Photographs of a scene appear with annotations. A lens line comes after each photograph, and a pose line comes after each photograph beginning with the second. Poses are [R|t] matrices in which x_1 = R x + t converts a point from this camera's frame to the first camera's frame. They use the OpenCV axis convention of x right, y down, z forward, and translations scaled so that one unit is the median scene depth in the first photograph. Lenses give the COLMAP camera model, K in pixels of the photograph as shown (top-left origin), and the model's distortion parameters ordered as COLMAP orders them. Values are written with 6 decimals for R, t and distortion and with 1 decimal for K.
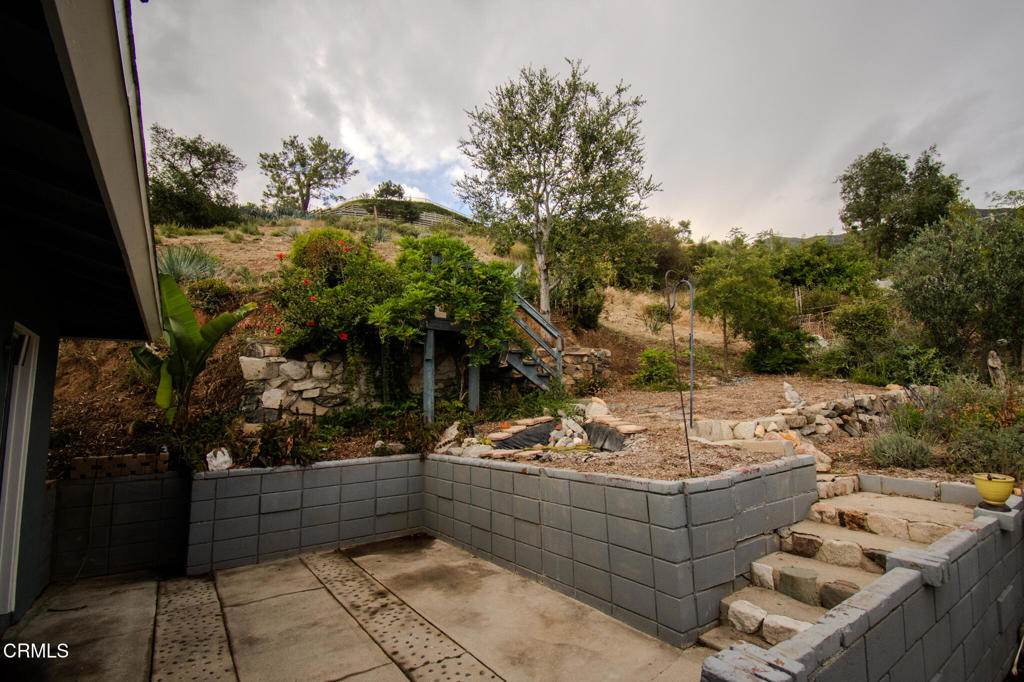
lens RADIAL K [[439.7, 0, 512.0], [0, 439.7, 341.0], [0, 0, 1]] dist [0.012177, -0.022590]
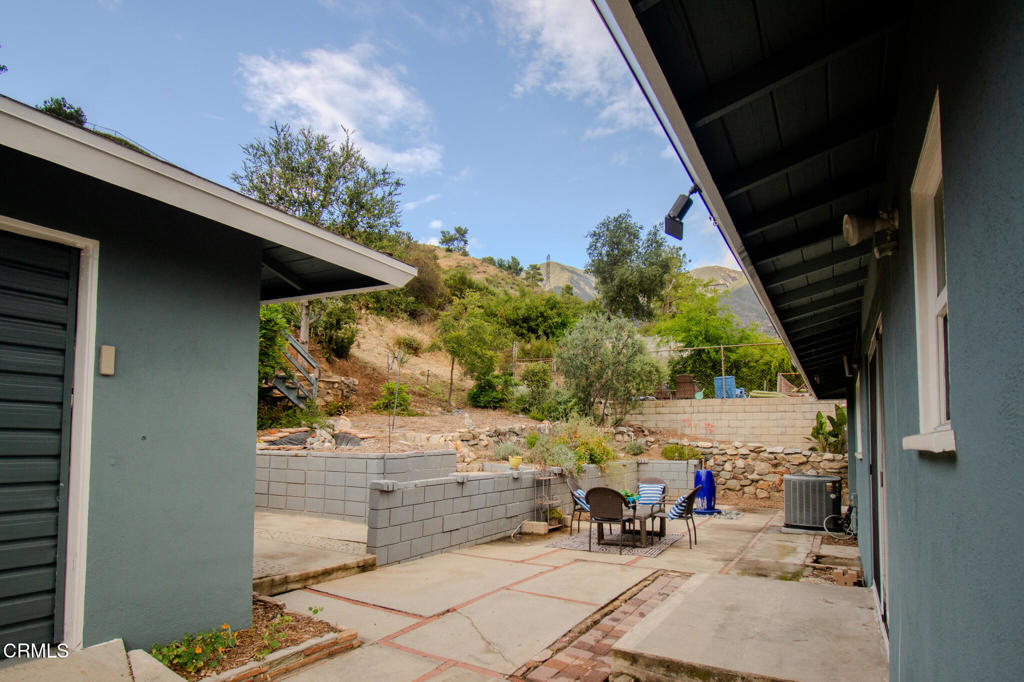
lens RADIAL K [[573.9, 0, 515.3], [0, 573.9, 405.9], [0, 0, 1]] dist [0.022246, 0.000052]
pose [[0.881560, 0.069451, 0.466935, -0.131789], [-0.110311, 0.992041, 0.060709, -0.053009], [-0.459002, -0.105027, 0.882205, -0.618483]]
